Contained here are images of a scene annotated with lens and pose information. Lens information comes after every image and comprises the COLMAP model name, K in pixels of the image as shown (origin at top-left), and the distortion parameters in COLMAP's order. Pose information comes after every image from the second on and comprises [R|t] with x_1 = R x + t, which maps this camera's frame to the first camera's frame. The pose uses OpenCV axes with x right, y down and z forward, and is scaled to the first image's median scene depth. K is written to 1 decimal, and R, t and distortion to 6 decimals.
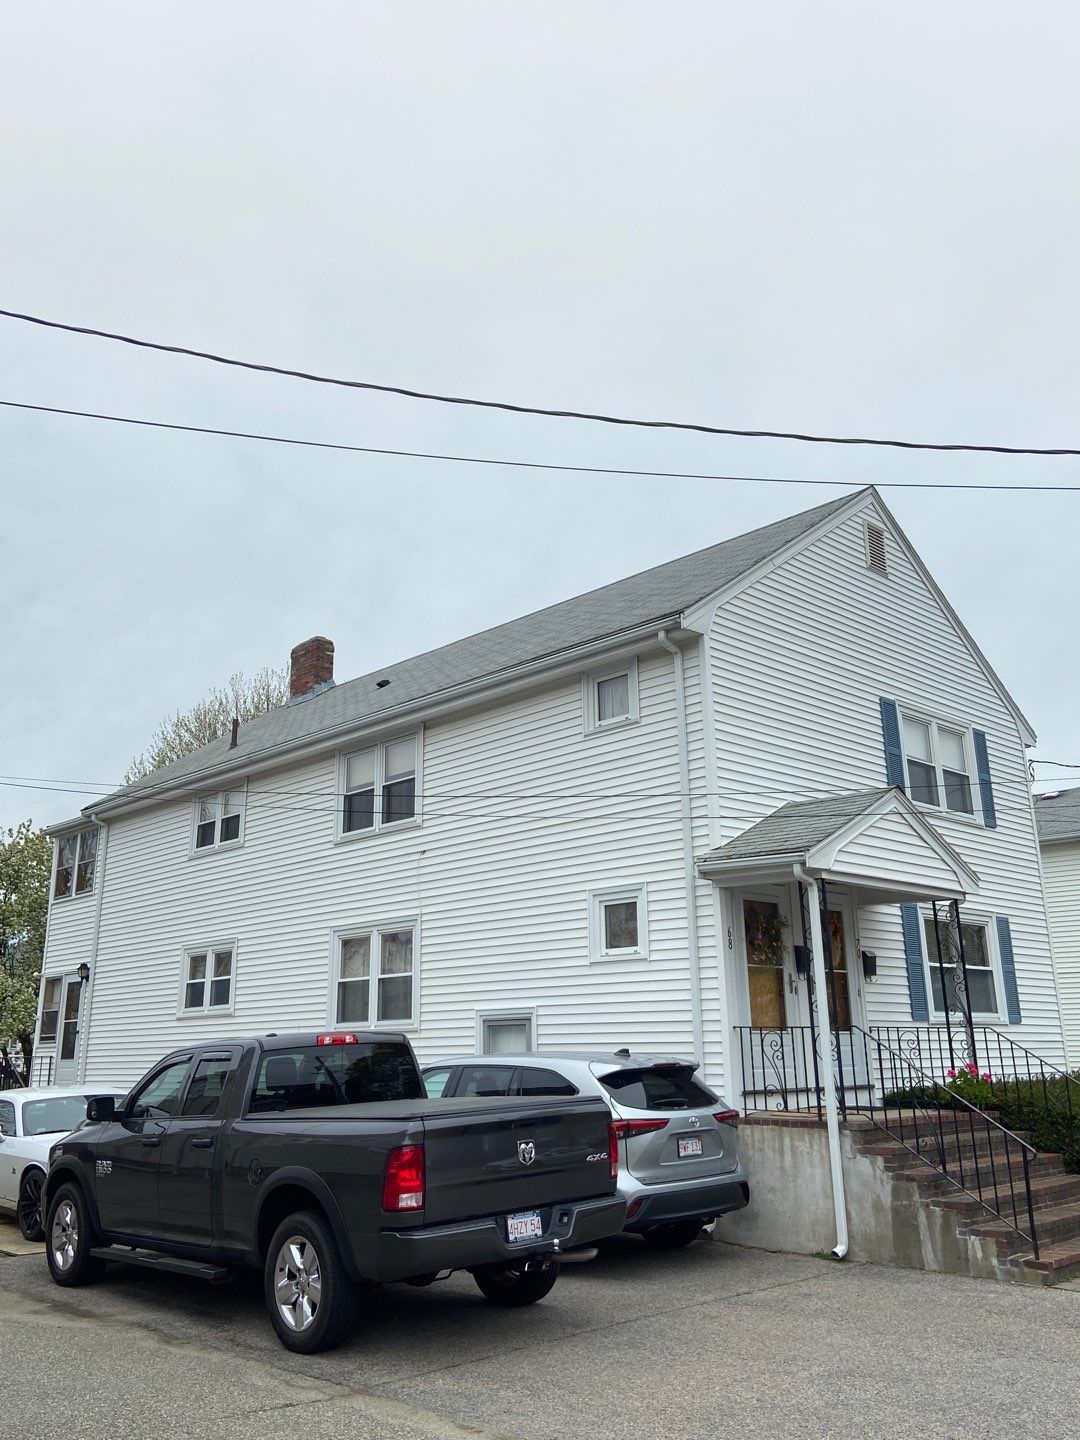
lens RADIAL K [[1205.1, 0, 533.5], [0, 1205.1, 704.5], [0, 0, 1]] dist [0.116135, -0.110935]
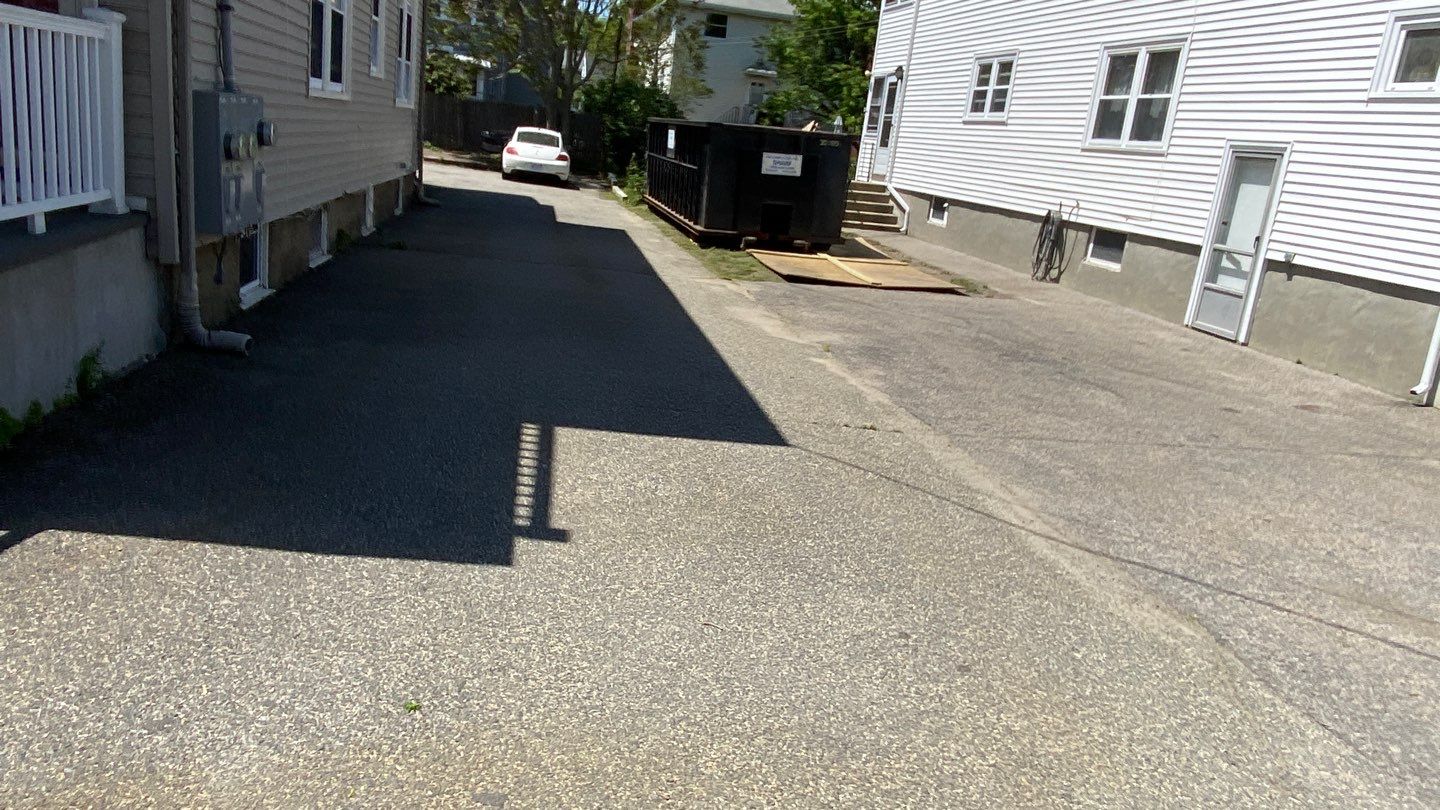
lens RADIAL K [[1019.2, 0, 720.0], [0, 1019.2, 405.0], [0, 0, 1]] dist [0.115538, -0.174779]
pose [[0.835720, 0.241266, -0.493319, 0.067454], [0.027574, 0.878752, 0.476481, 0.034029], [0.548464, -0.411808, 0.727738, 0.096829]]
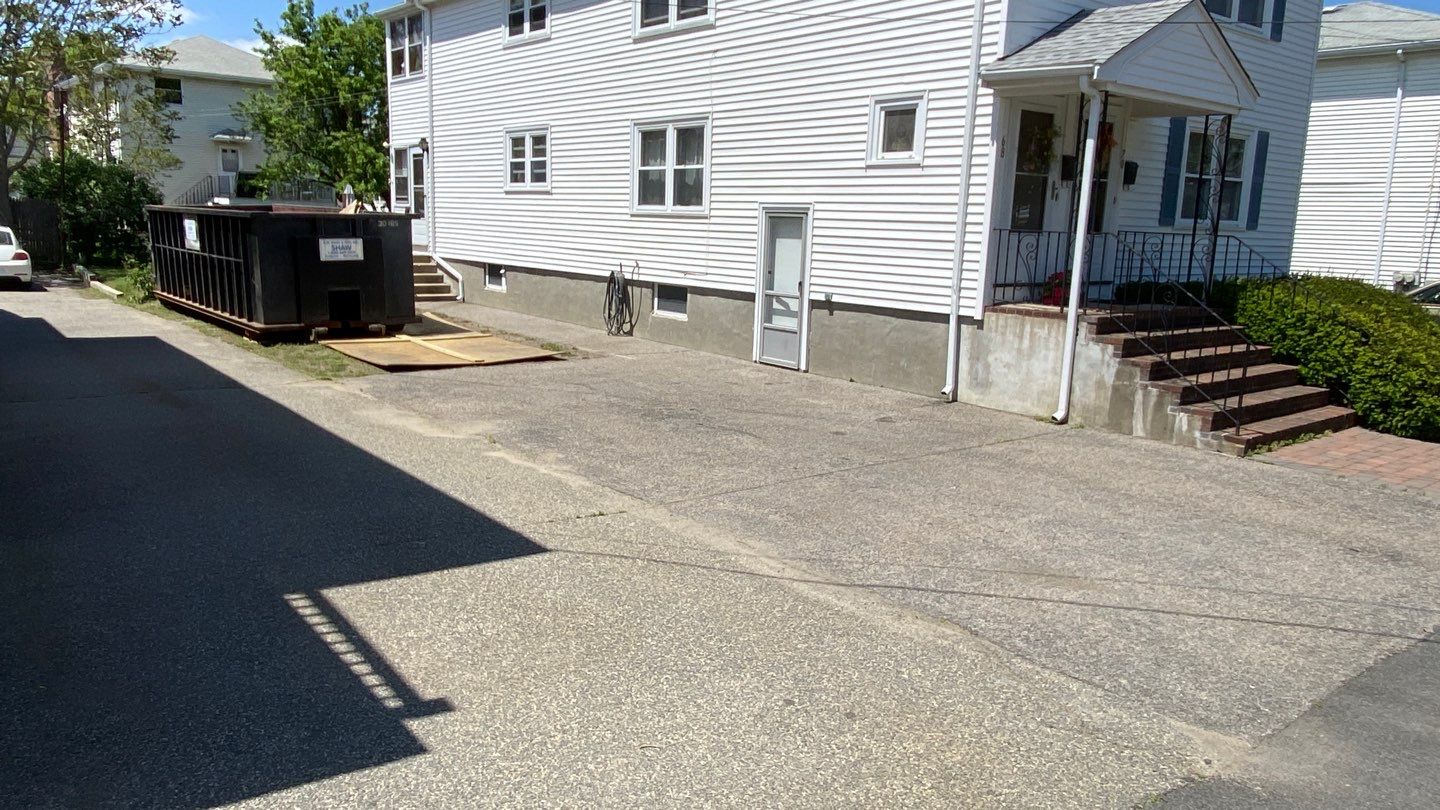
lens RADIAL K [[1019.2, 0, 720.0], [0, 1019.2, 405.0], [0, 0, 1]] dist [0.115538, -0.174779]
pose [[0.995619, 0.061157, -0.070724, -0.004861], [-0.024075, 0.898594, 0.438119, 0.005369], [0.090346, -0.434497, 0.896130, 0.059433]]
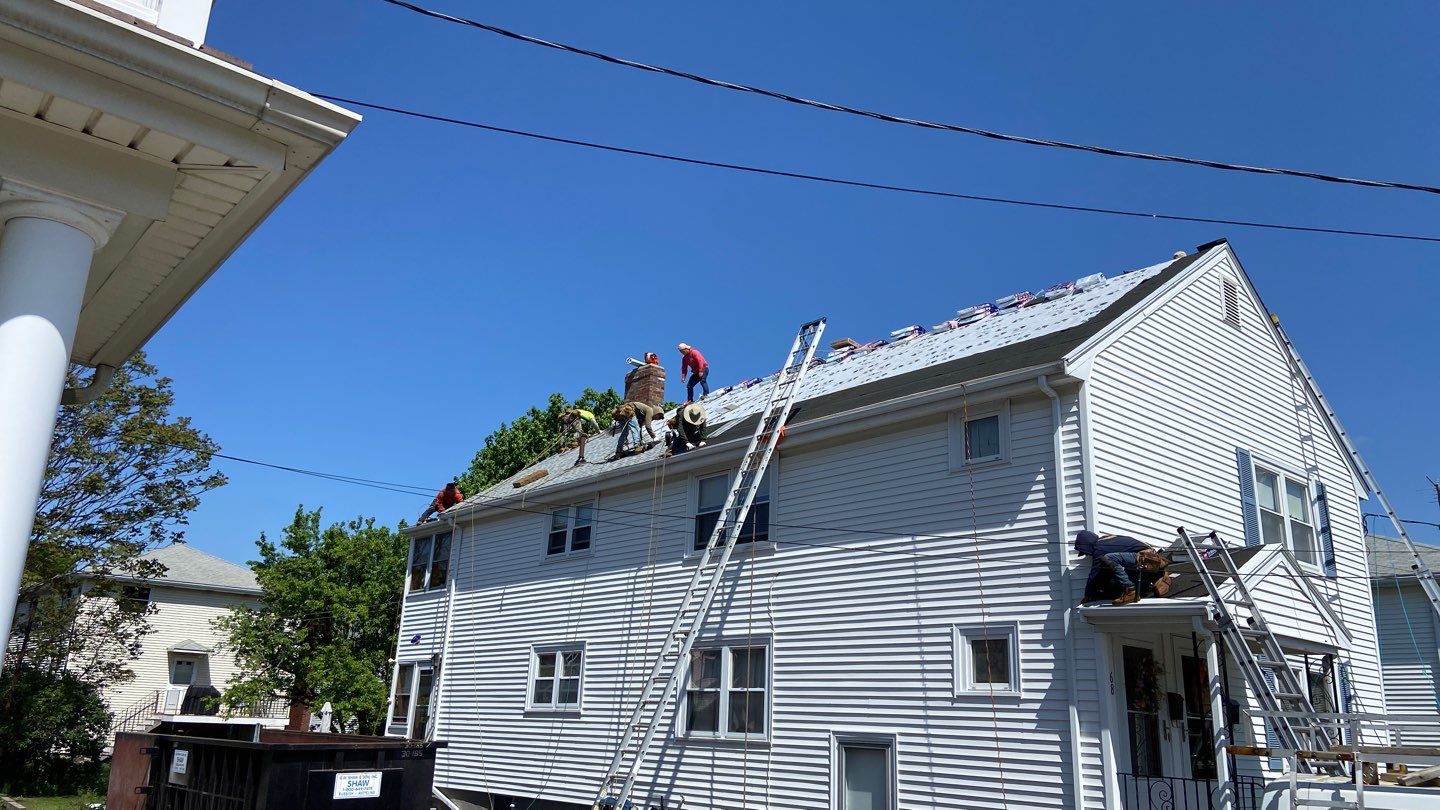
lens RADIAL K [[1074.8, 0, 721.0], [0, 1074.8, 399.4], [0, 0, 1]] dist [0.127302, -0.160158]
pose [[0.997500, 0.040302, -0.058053, -0.093177], [-0.041633, 0.998893, -0.021902, -0.007712], [0.057106, 0.024265, 0.998073, 0.052553]]
